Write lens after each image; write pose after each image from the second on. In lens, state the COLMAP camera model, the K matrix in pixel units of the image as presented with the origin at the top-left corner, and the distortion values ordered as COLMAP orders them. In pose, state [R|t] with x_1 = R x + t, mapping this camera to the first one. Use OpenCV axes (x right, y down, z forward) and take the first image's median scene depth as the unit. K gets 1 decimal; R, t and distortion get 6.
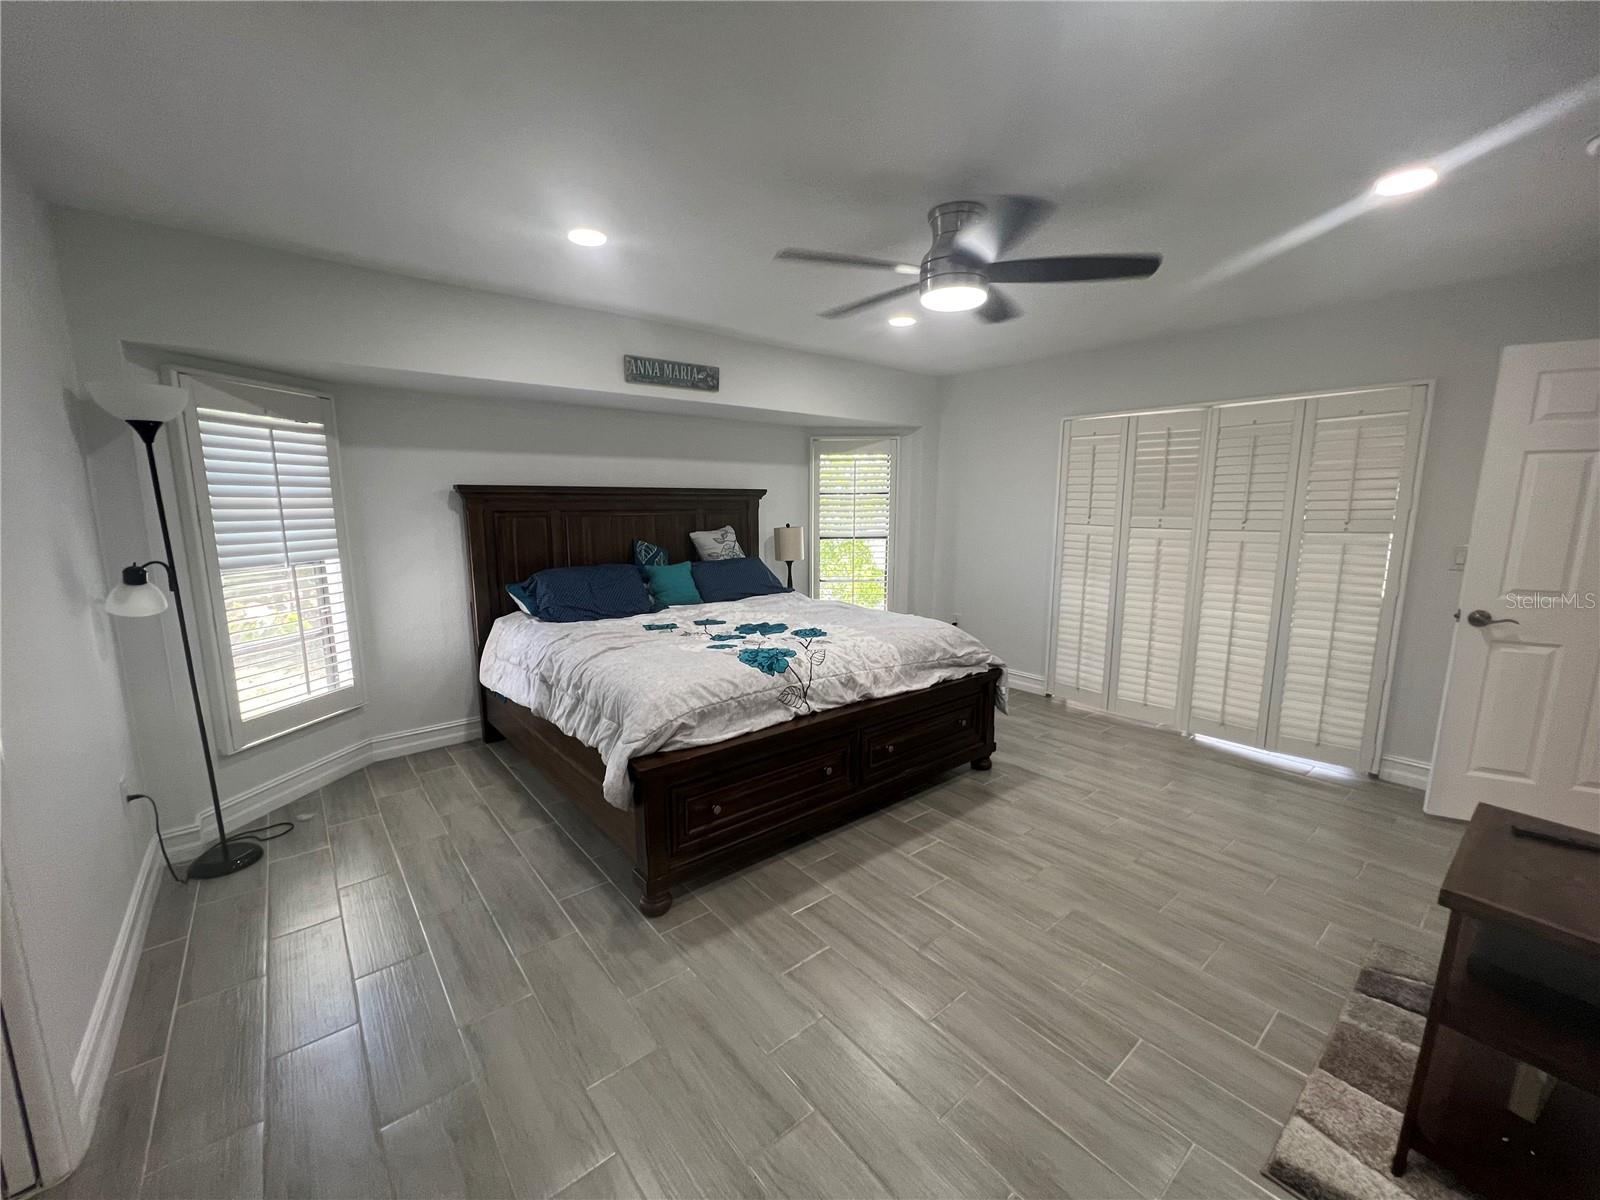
lens RADIAL K [[638.7, 0, 798.2], [0, 638.7, 602.2], [0, 0, 1]] dist [-0.002218, -0.000133]
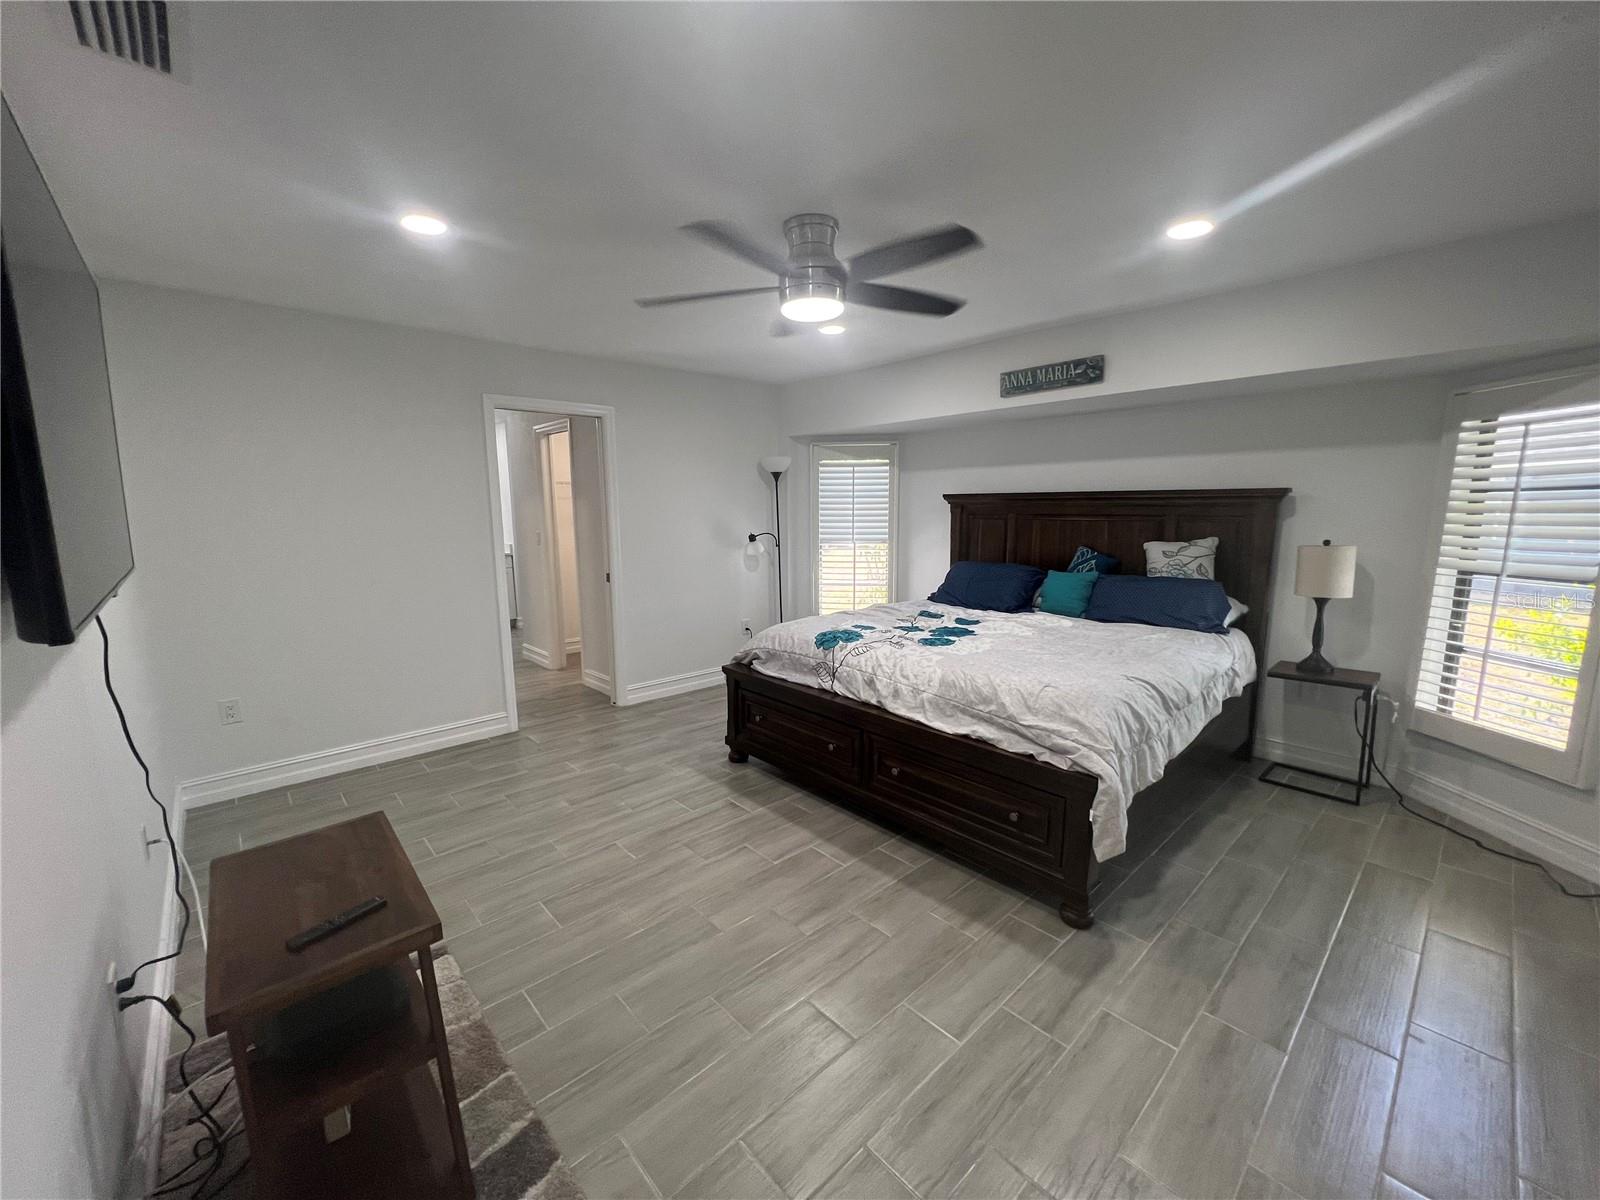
lens RADIAL K [[638.7, 0, 798.9], [0, 638.7, 600.6], [0, 0, 1]] dist [-0.002218, -0.000133]
pose [[0.057219, 0.145567, -0.987692, 0.993992], [-0.151298, 0.979151, 0.135543, -0.117321], [0.986831, 0.141680, 0.078050, 0.730669]]
